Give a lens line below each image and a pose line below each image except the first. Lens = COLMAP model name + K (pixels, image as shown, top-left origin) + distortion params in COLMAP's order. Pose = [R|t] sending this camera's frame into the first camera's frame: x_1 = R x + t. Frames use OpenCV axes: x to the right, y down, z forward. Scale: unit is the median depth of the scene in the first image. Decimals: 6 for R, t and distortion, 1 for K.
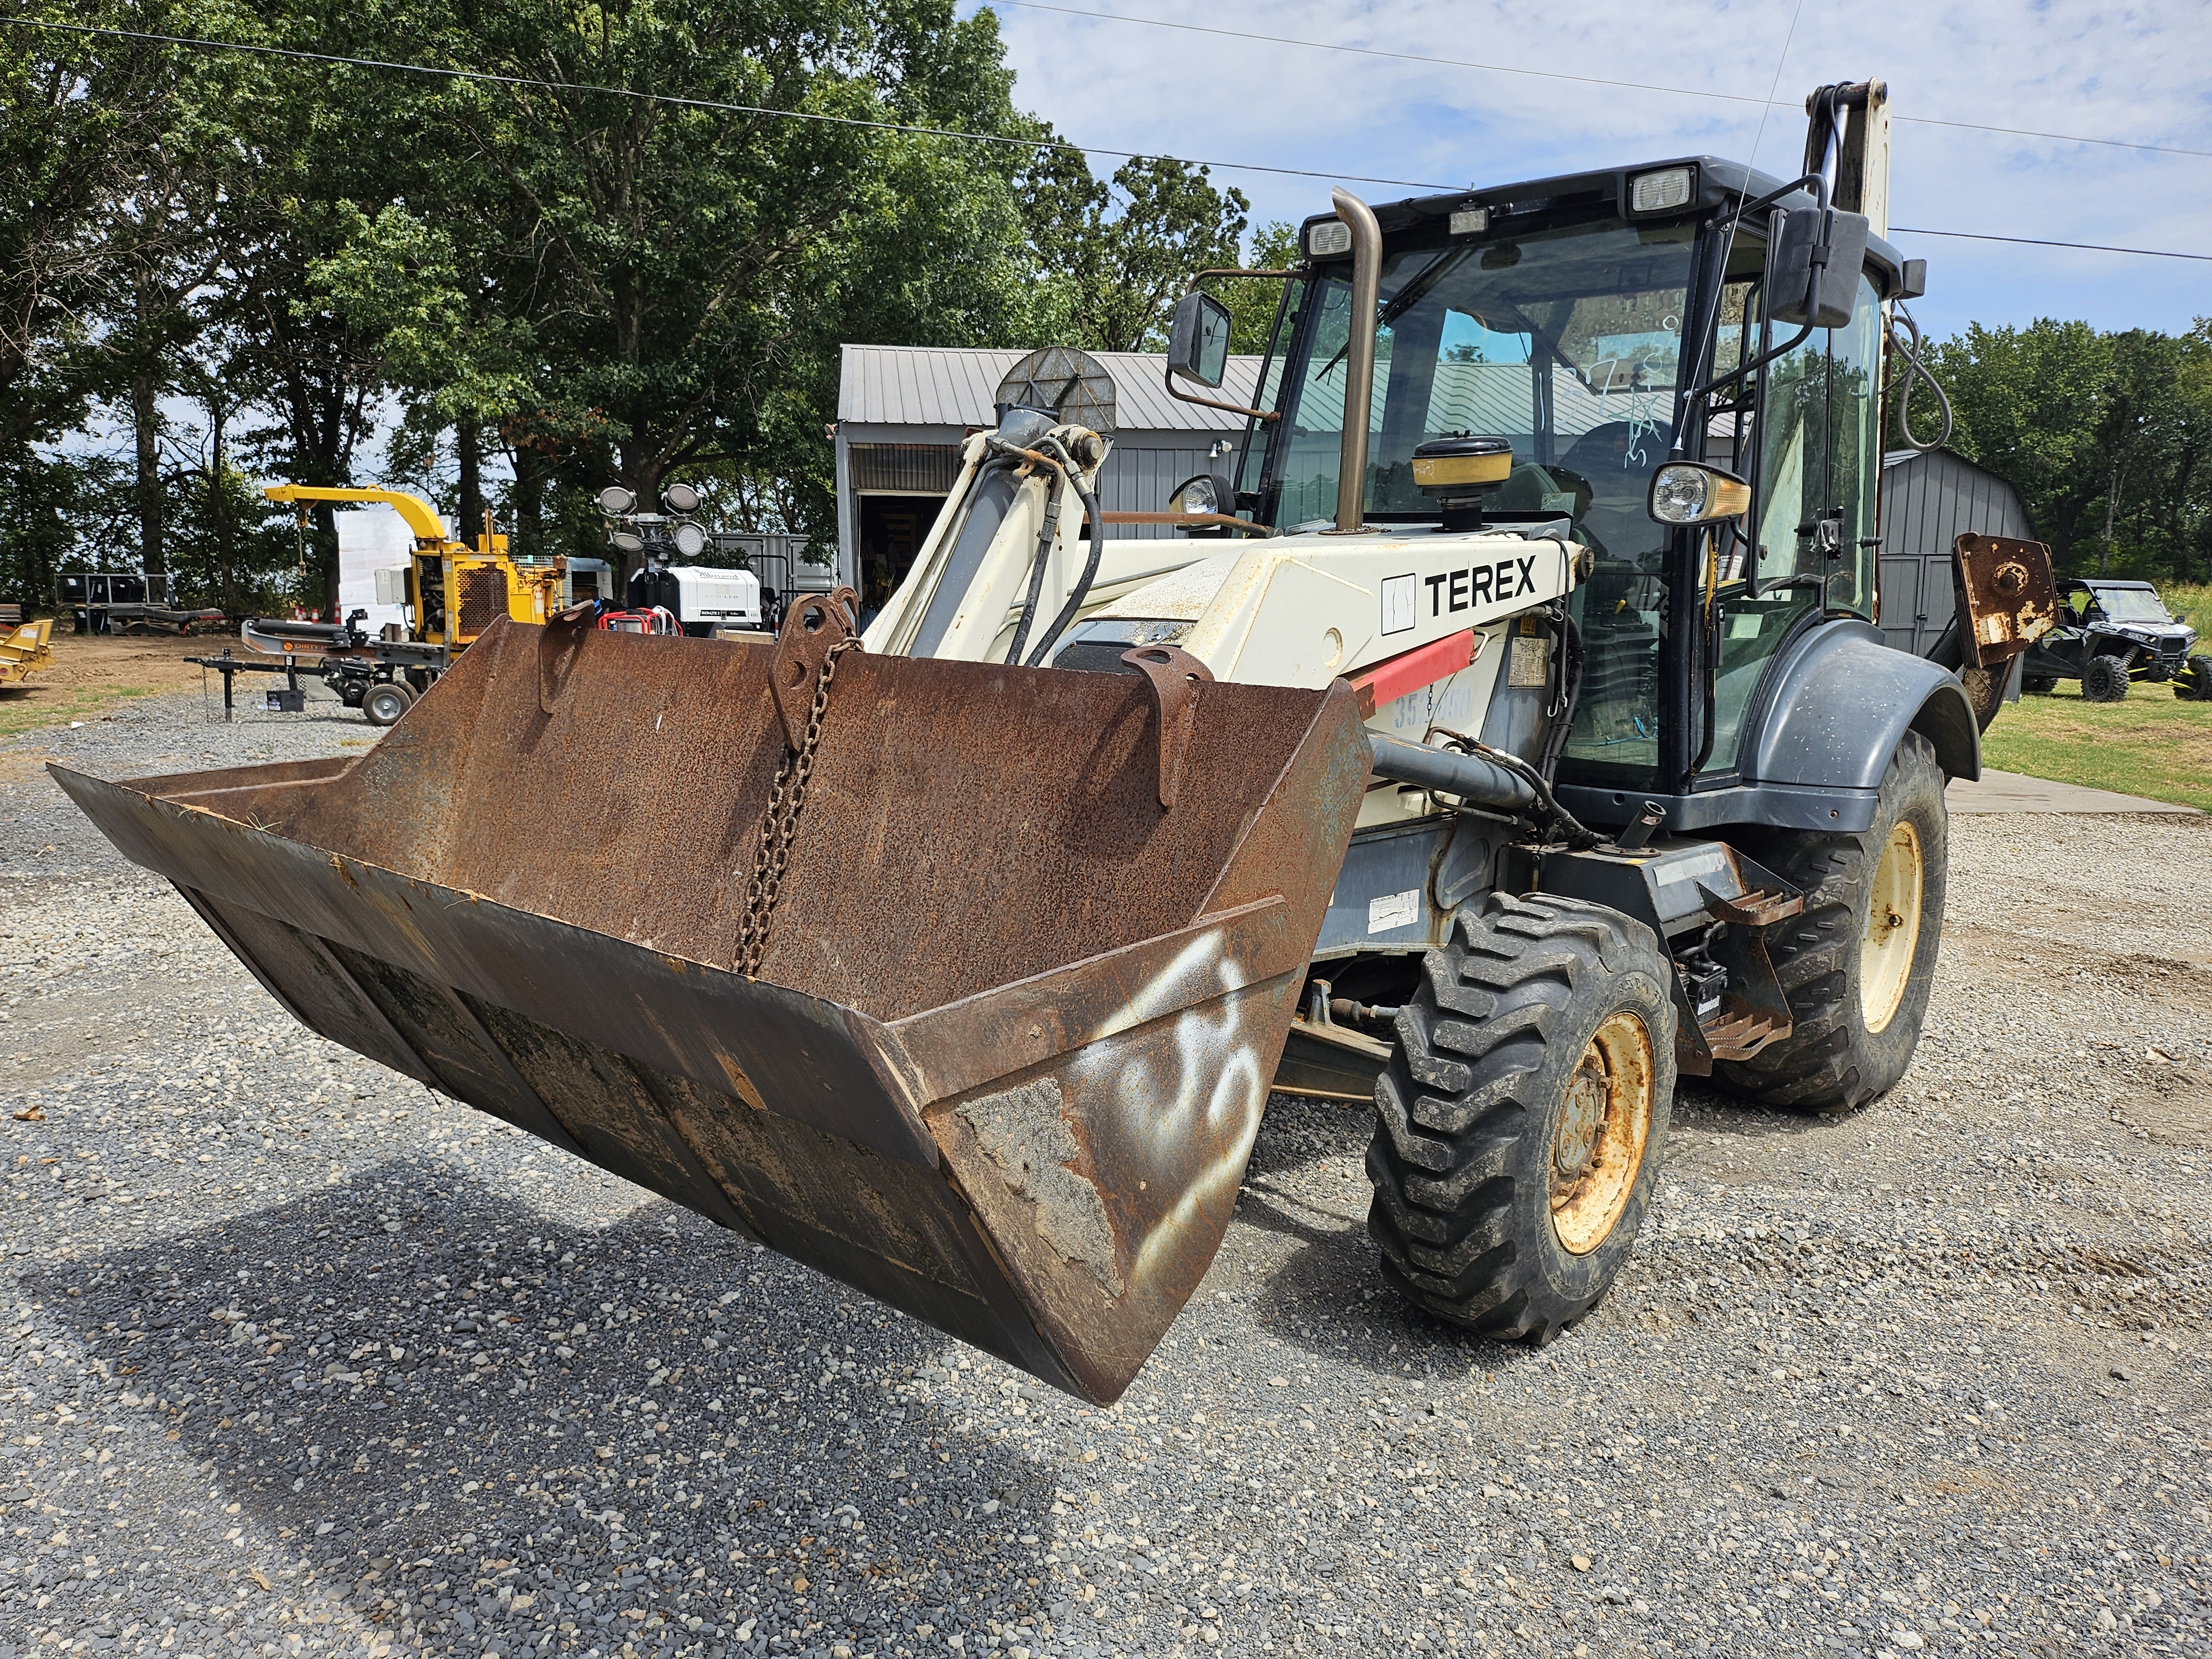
lens RADIAL K [[1498.3, 0, 1106.0], [0, 1498.3, 829.5], [0, 0, 1]] dist [0.003147, 0.001160]
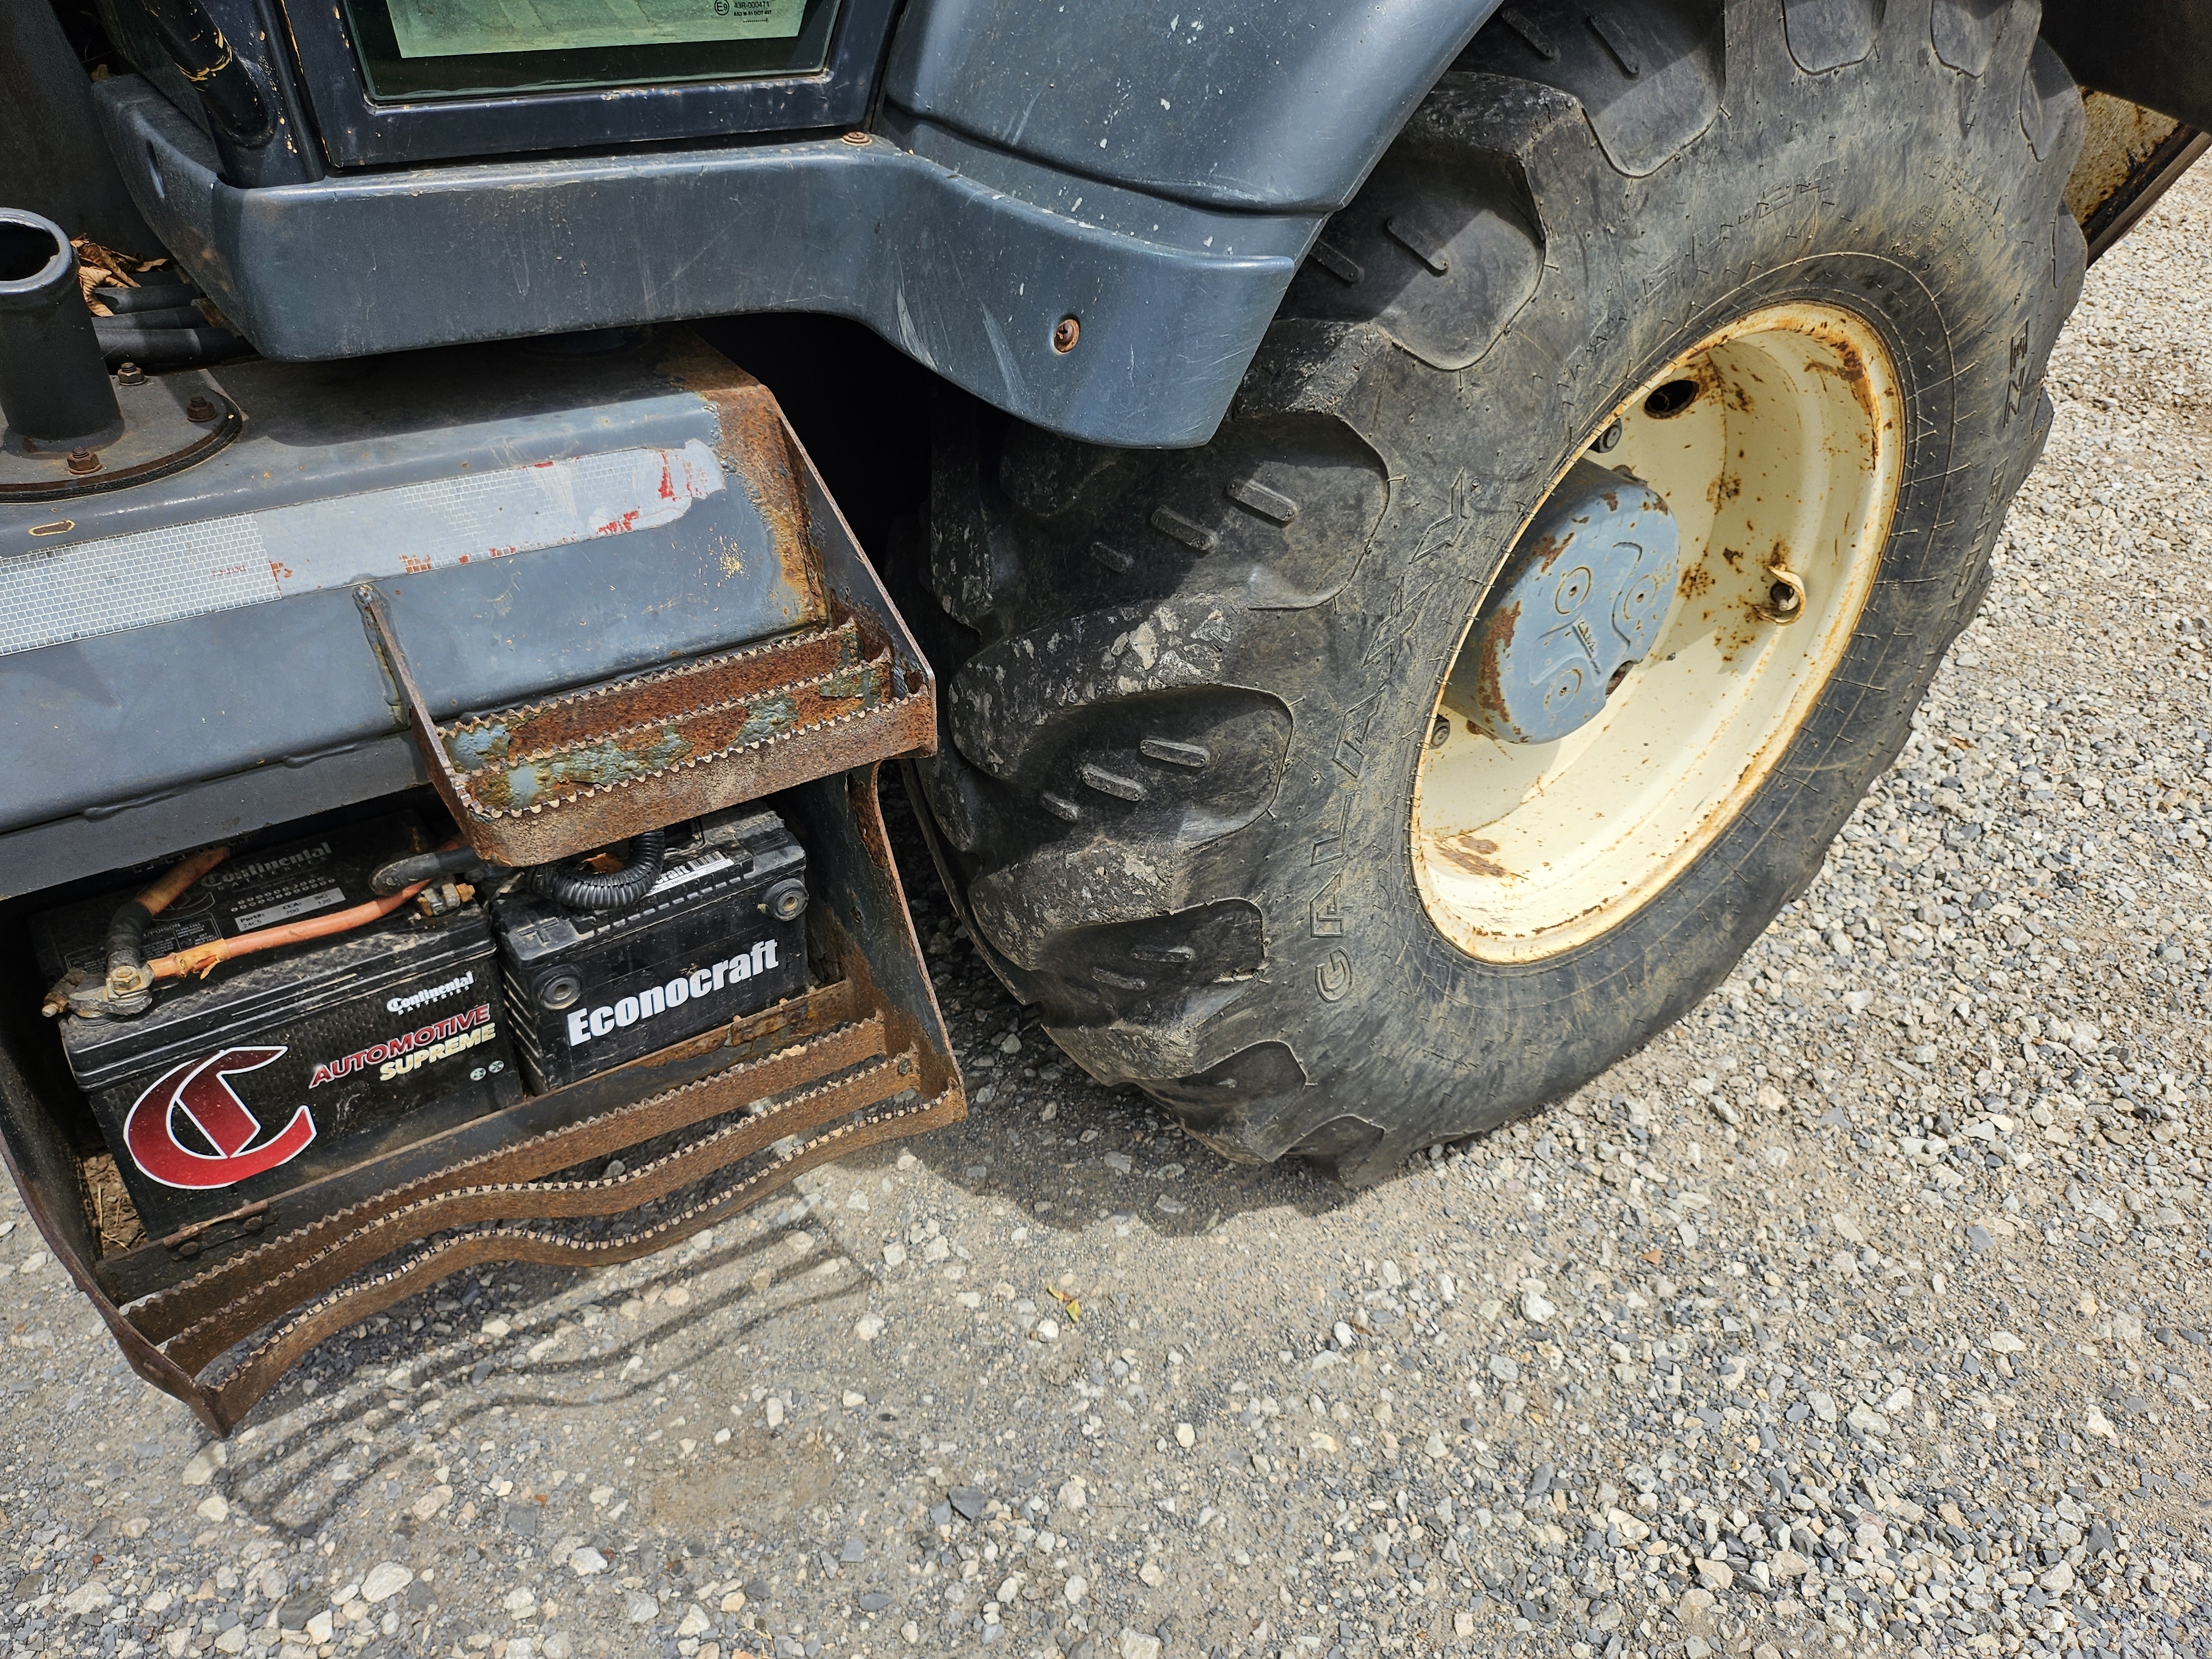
lens RADIAL K [[1498.3, 0, 1106.0], [0, 1498.3, 829.5], [0, 0, 1]] dist [0.003147, 0.001160]
pose [[0.971318, 0.147033, -0.186876, 0.514435], [-0.040911, 0.877521, 0.477790, -0.046537], [0.234238, -0.456441, 0.858367, 0.764586]]
